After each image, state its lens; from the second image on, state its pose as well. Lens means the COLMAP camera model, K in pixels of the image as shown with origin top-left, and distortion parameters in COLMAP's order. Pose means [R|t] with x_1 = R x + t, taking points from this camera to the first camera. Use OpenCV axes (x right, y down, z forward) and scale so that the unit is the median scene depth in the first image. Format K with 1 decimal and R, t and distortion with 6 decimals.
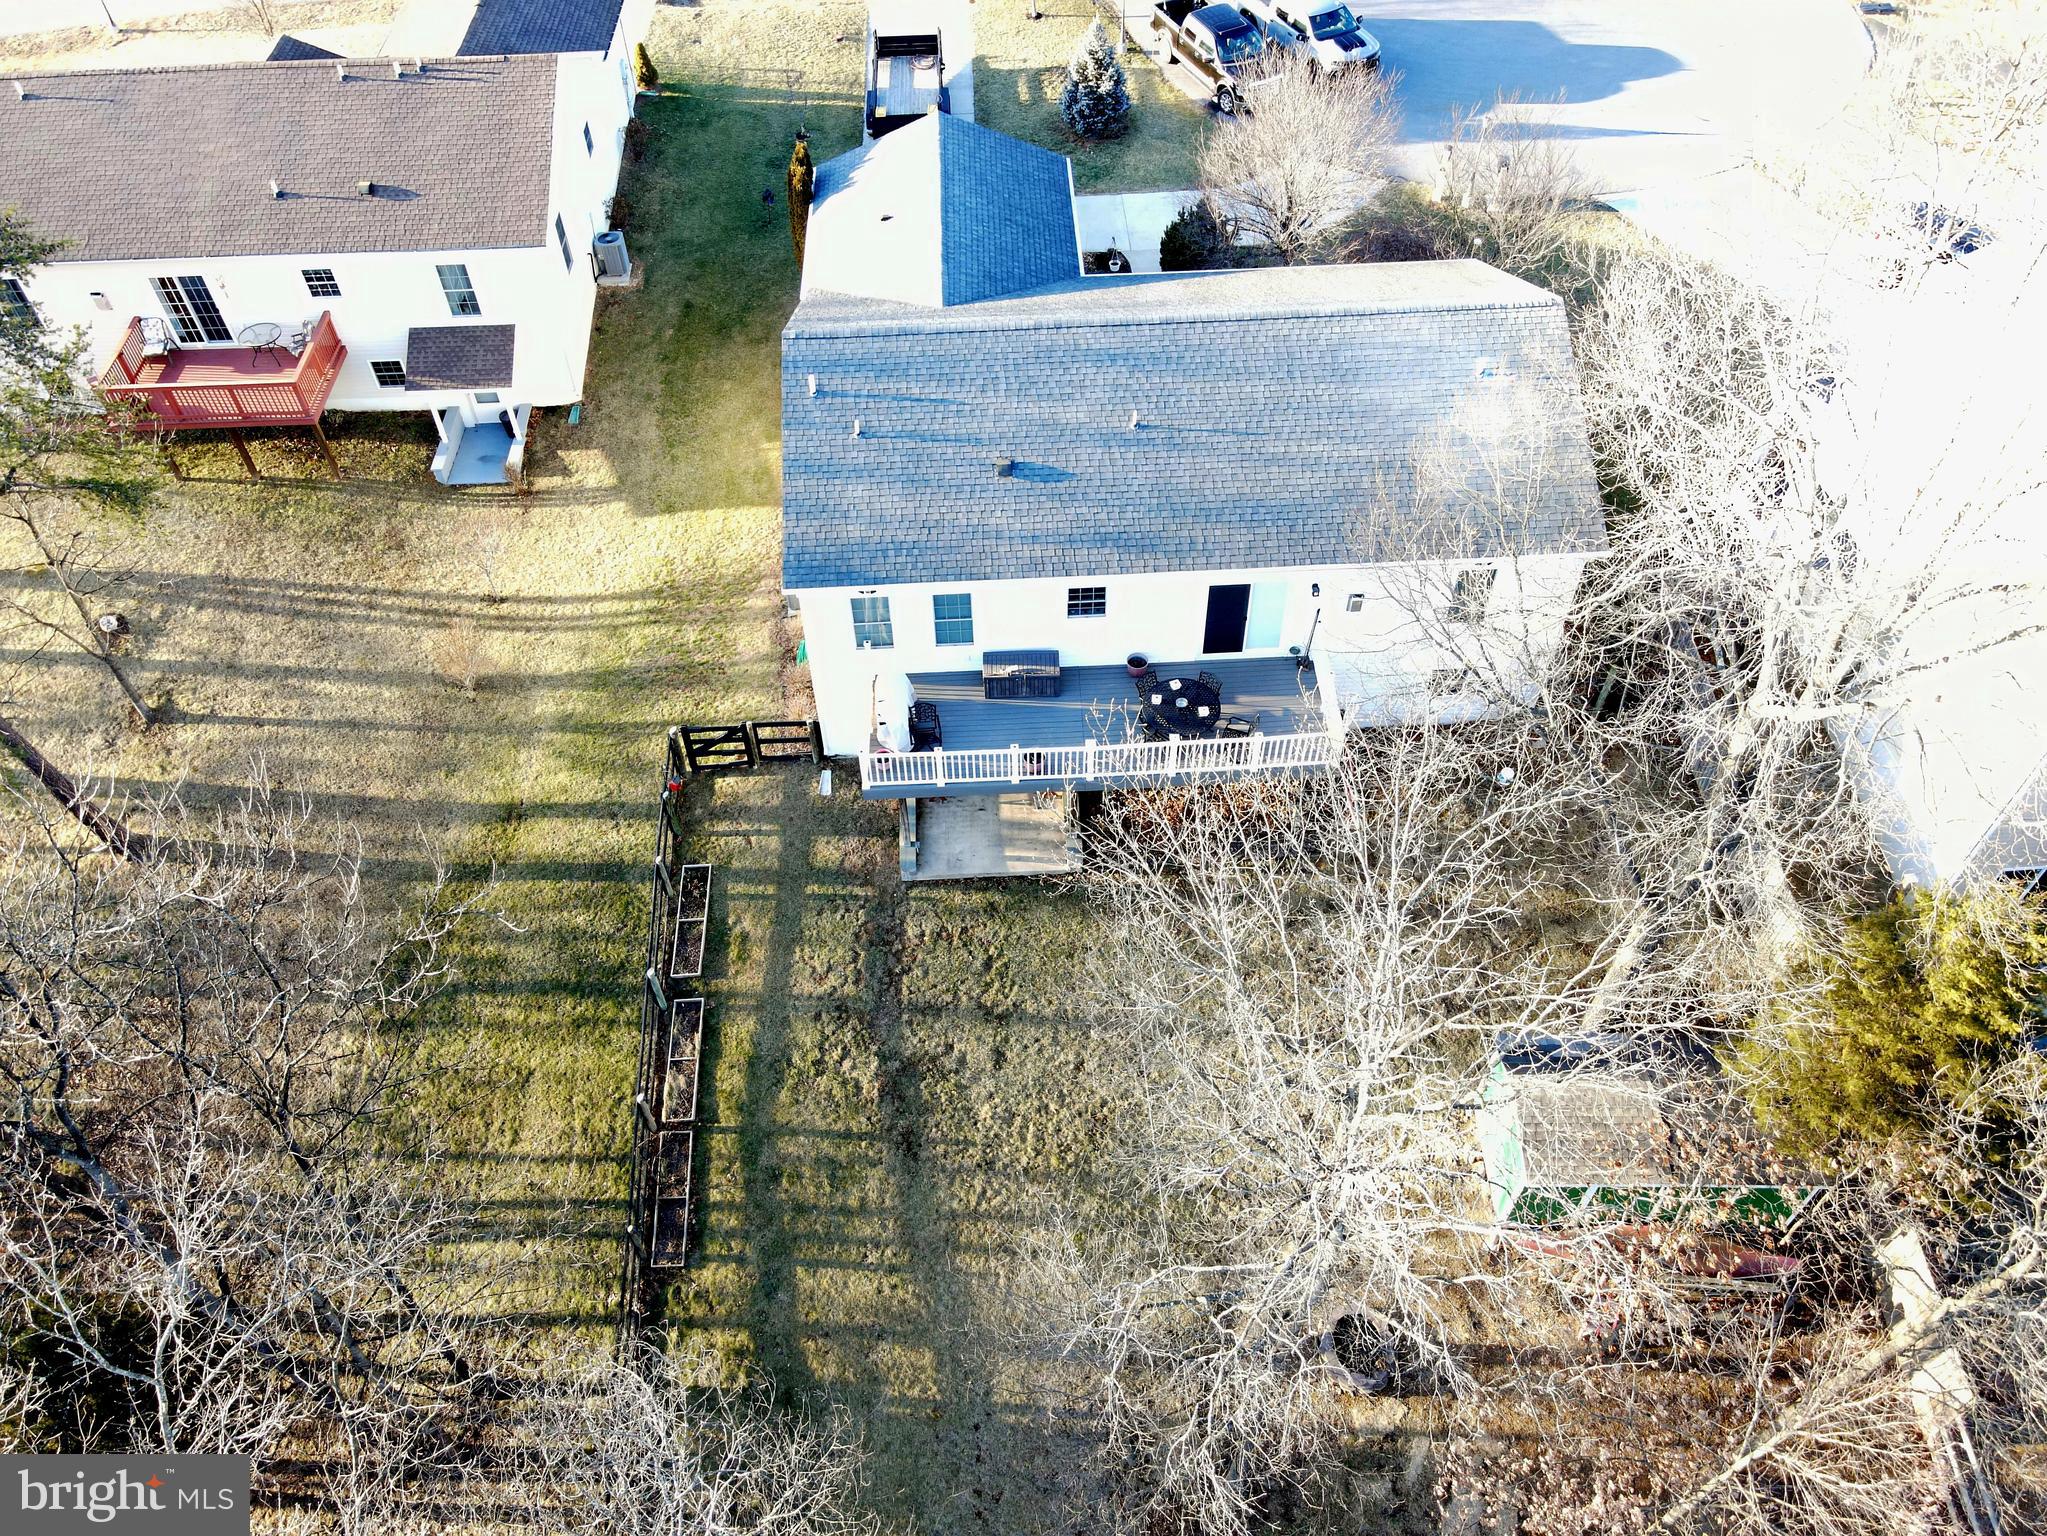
lens RADIAL K [[1476.4, 0, 1026.8], [0, 1476.4, 772.5], [0, 0, 1]] dist [0.023299, 0.001529]
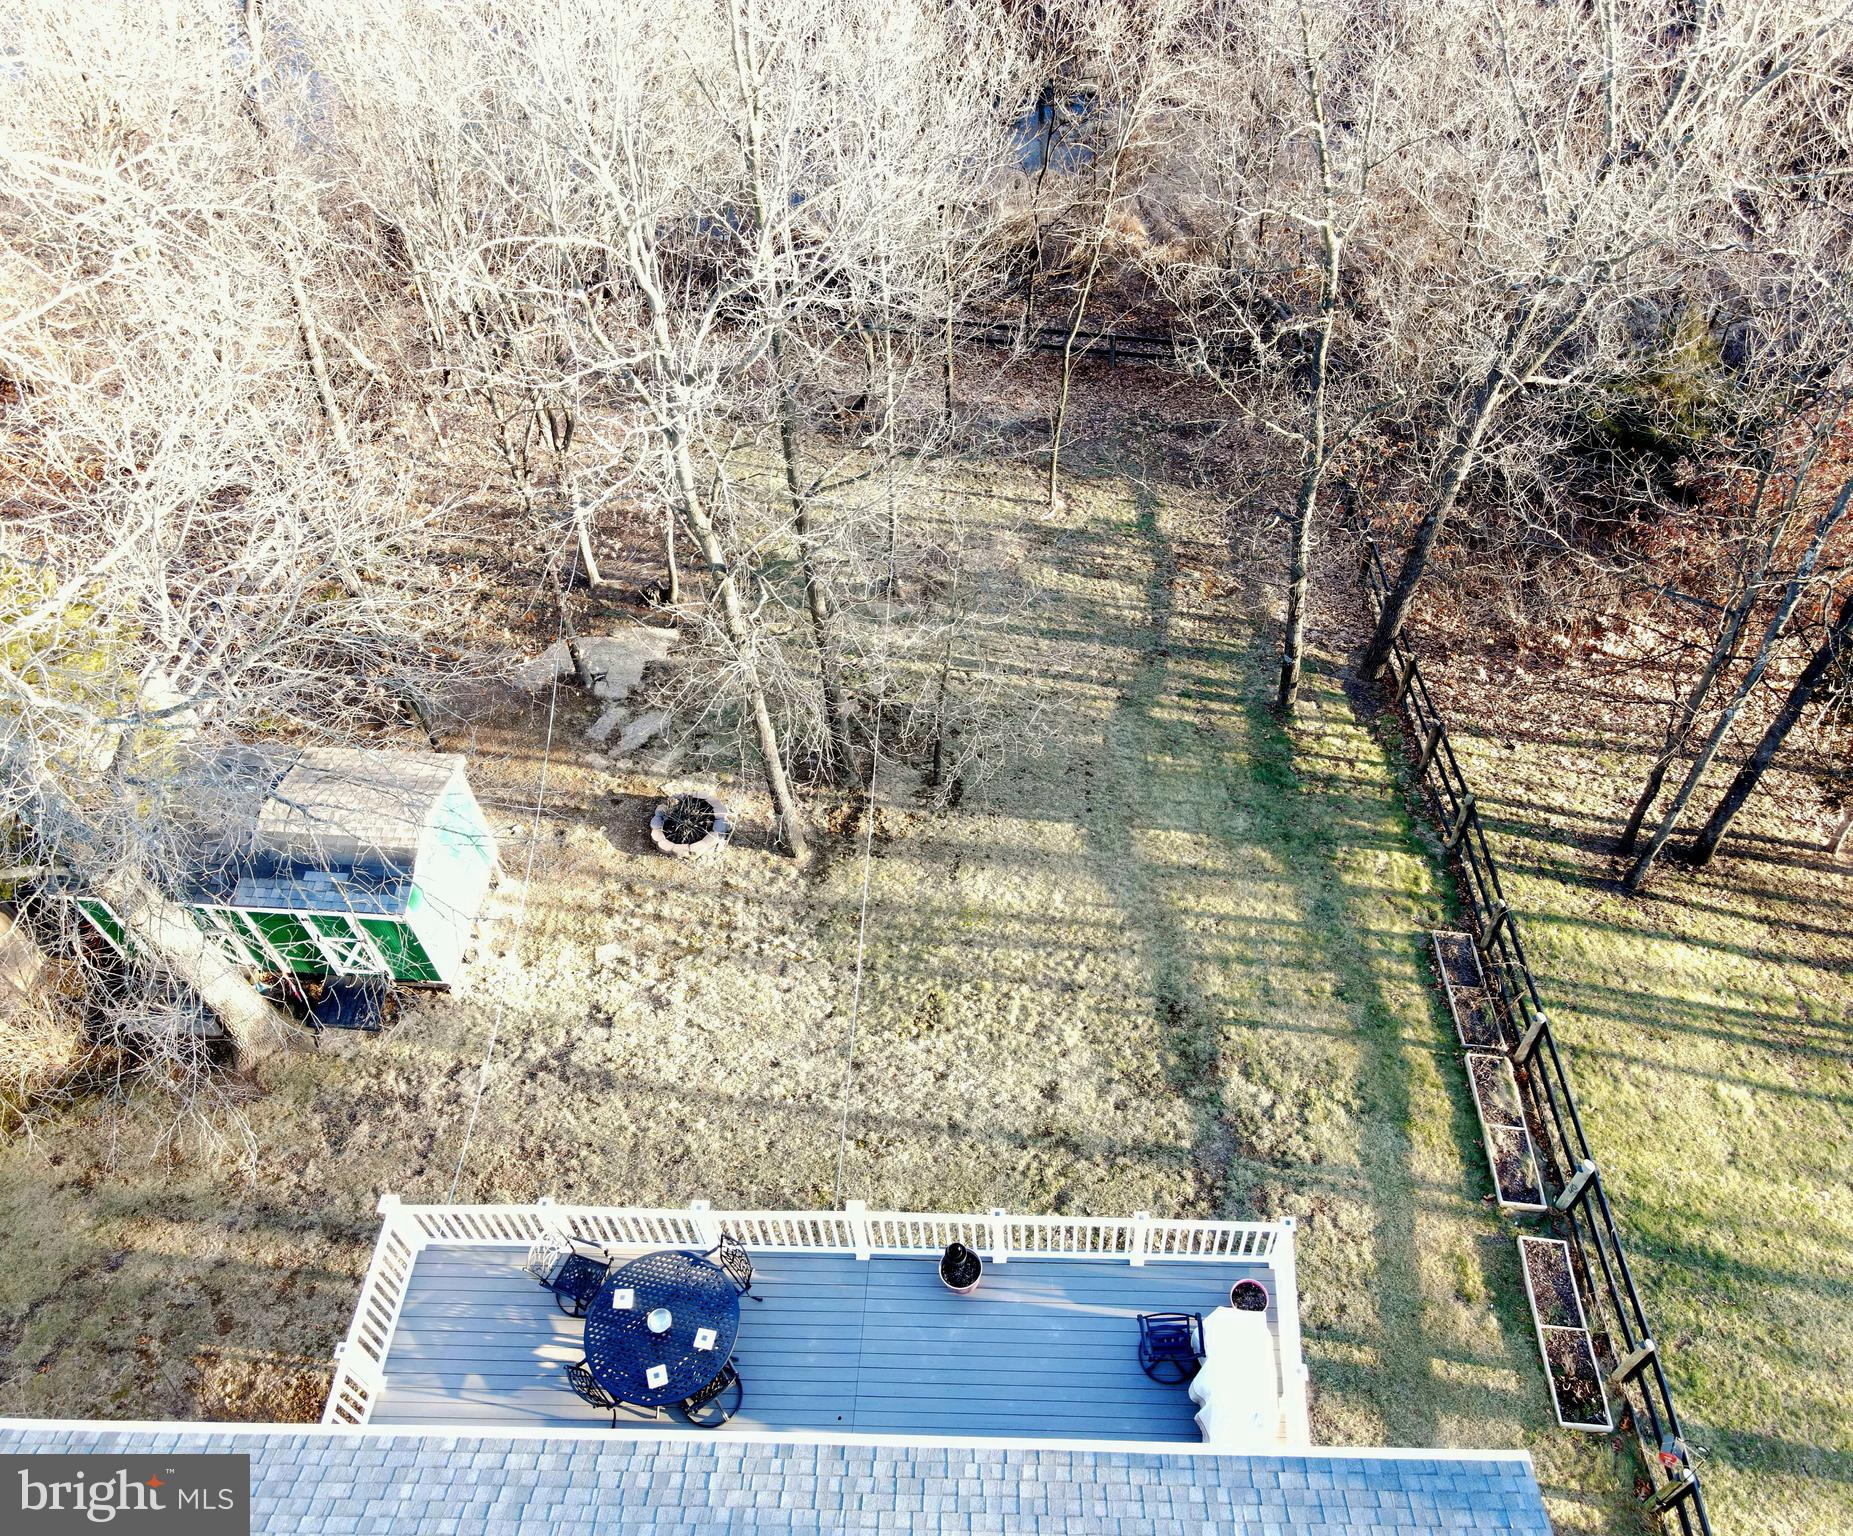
lens RADIAL K [[1531.5, 0, 927.2], [0, 1531.5, 766.3], [0, 0, 1]] dist [-0.008635, -0.001217]
pose [[-0.992567, -0.037999, 0.115615, -0.037985], [0.120501, -0.173834, 0.977375, -0.494568], [-0.017041, 0.984041, 0.177121, 0.689358]]
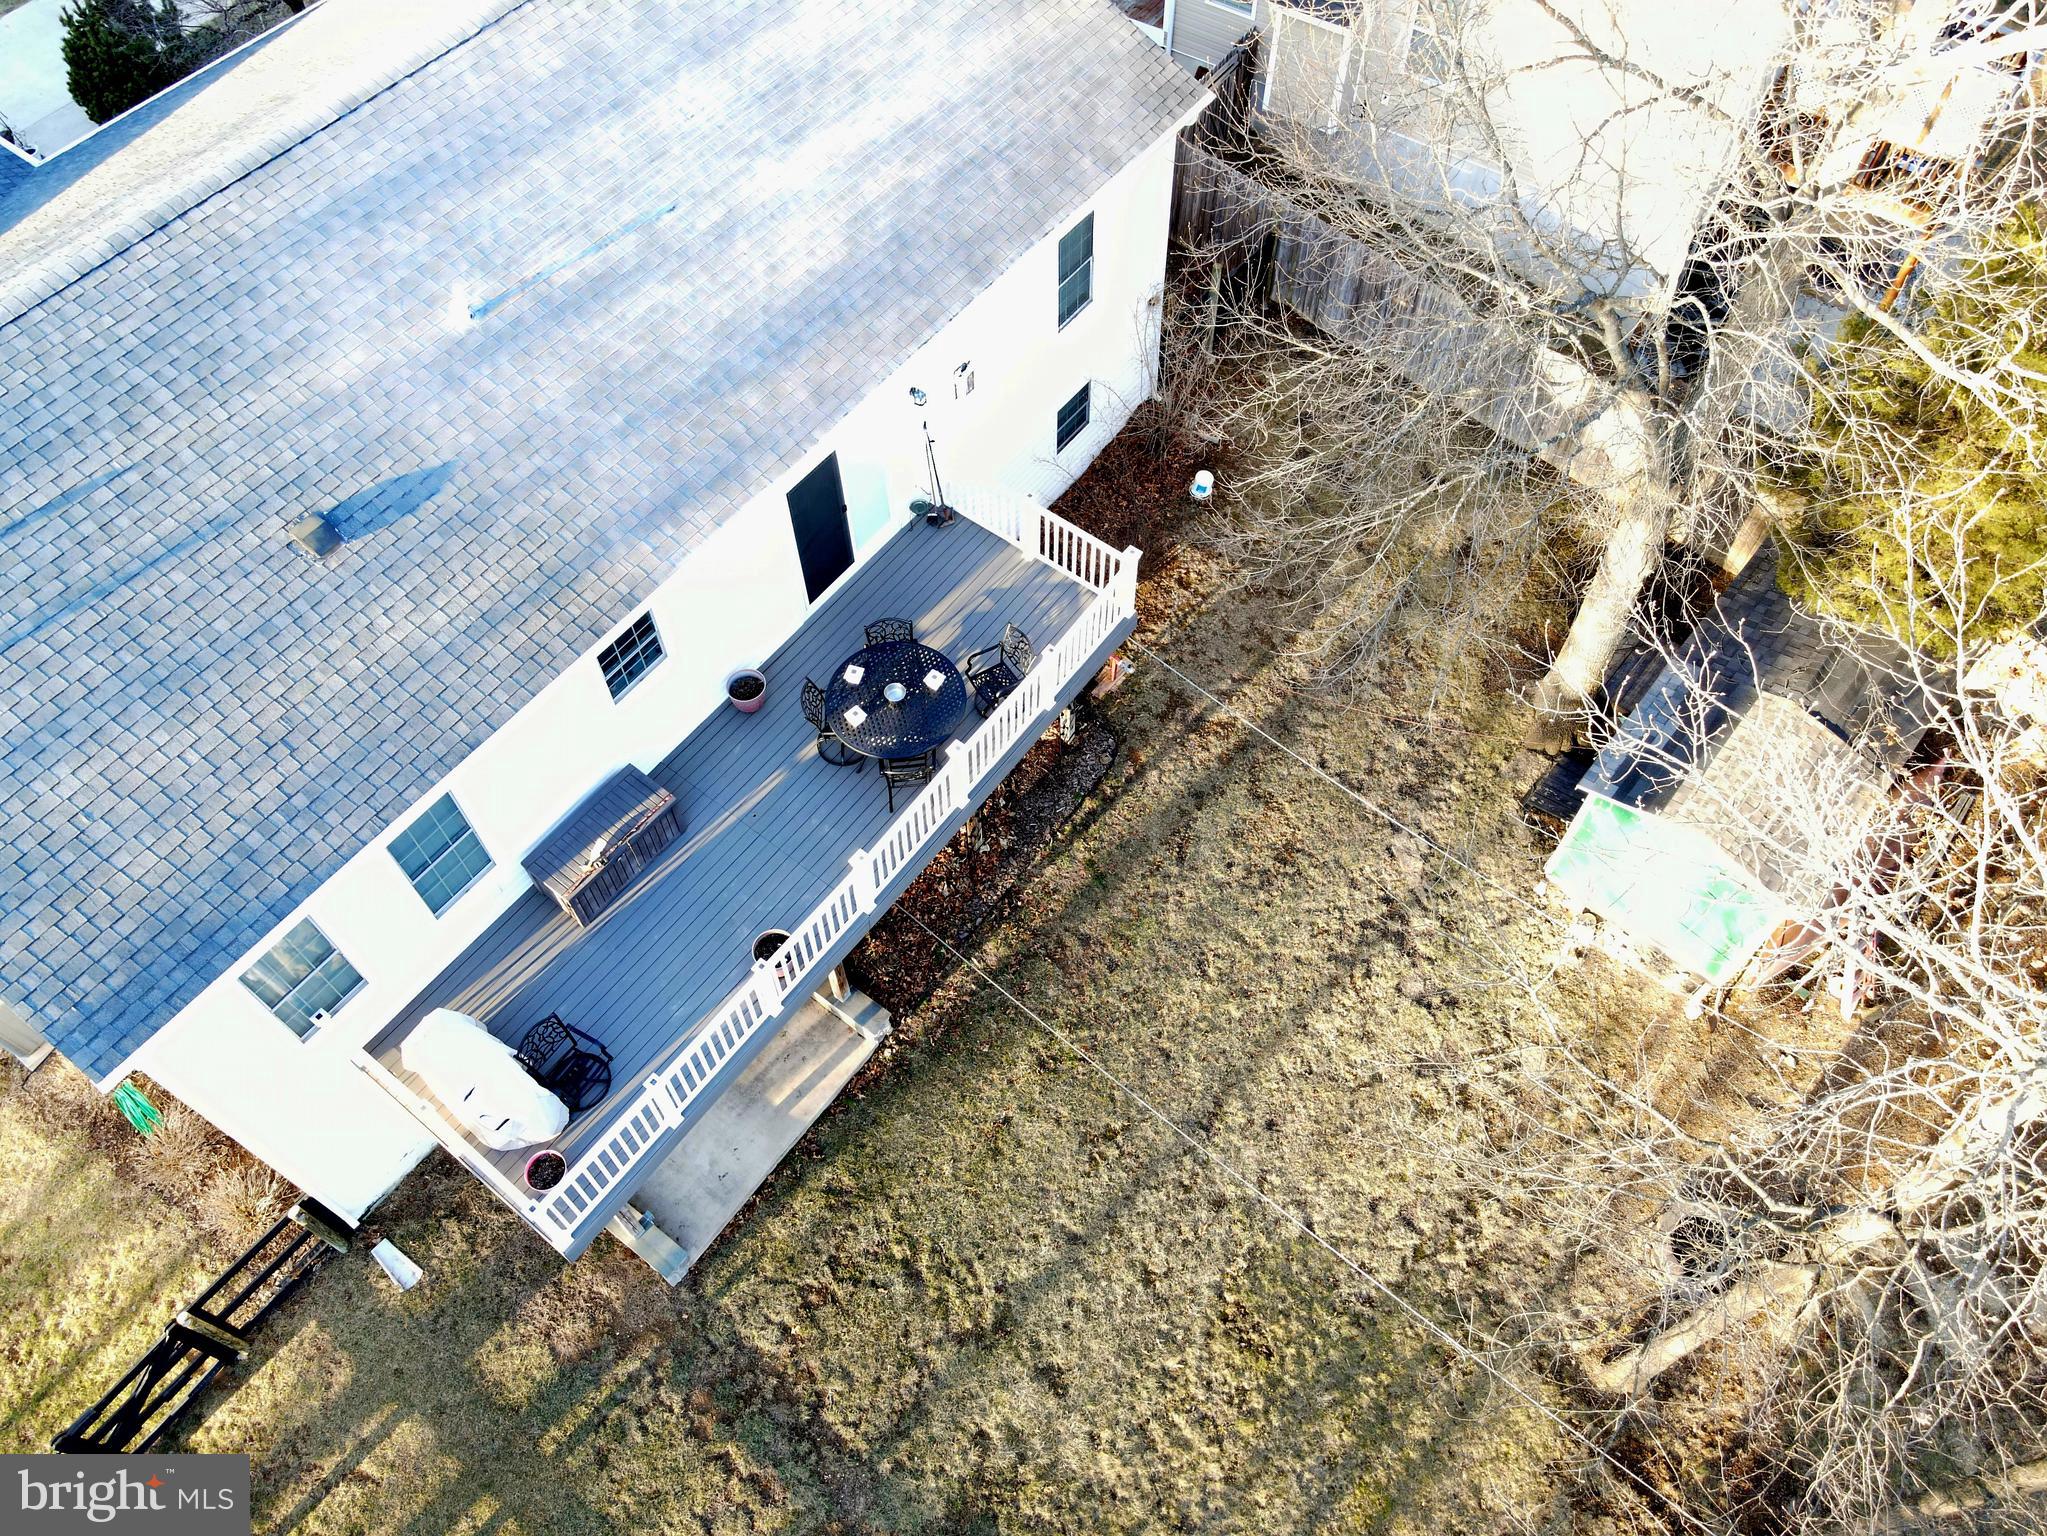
lens RADIAL K [[1476.4, 0, 1018.0], [0, 1476.4, 767.4], [0, 0, 1]] dist [0.023299, 0.001529]
pose [[0.641837, -0.643492, 0.417089, -0.109637], [0.587713, 0.762163, 0.271478, -0.142930], [-0.492583, 0.070884, 0.867374, 0.478500]]
